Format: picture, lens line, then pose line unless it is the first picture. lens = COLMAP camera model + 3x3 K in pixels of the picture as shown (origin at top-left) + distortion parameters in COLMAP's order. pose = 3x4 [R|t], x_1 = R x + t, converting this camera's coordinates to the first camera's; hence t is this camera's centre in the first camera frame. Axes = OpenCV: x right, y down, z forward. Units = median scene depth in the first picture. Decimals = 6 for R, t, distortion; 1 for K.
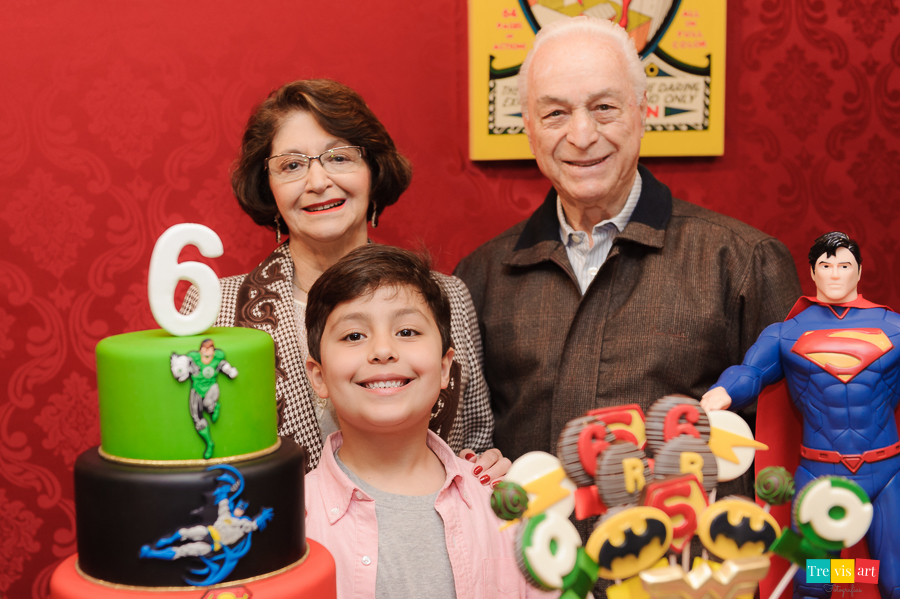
lens RADIAL K [[1462.4, 0, 417.2], [0, 1462.4, 322.0], [0, 0, 1]] dist [0.017515, 0.059805]
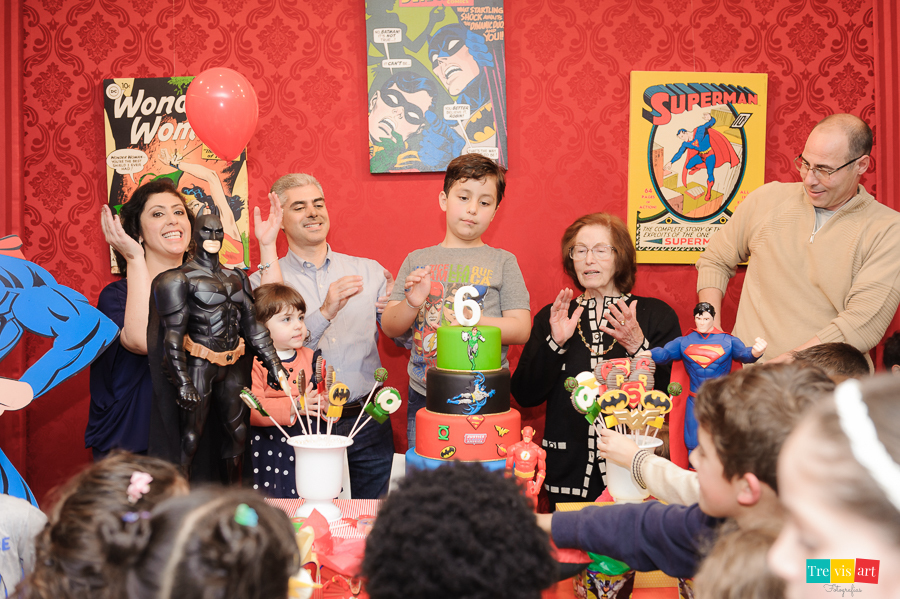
lens RADIAL K [[1157.4, 0, 451.5], [0, 1157.4, 299.3], [0, 0, 1]] dist [-0.008366, 0.017615]
pose [[0.976779, 0.040169, -0.210449, 0.277835], [-0.054249, 0.996628, -0.061561, 0.097629], [0.207267, 0.071548, 0.975665, -1.176296]]
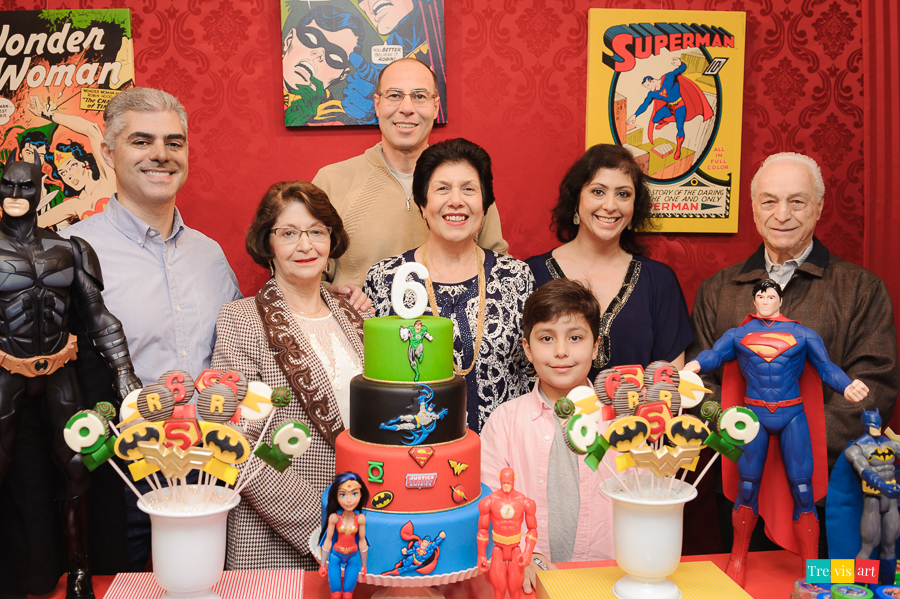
lens RADIAL K [[946.4, 0, 421.7], [0, 946.4, 286.3], [0, 0, 1]] dist [0.002847, -0.010682]
pose [[0.985655, 0.037417, -0.164574, 0.069473], [-0.045068, 0.998058, -0.043003, 0.020600], [0.162645, 0.049803, 0.985427, -0.260833]]
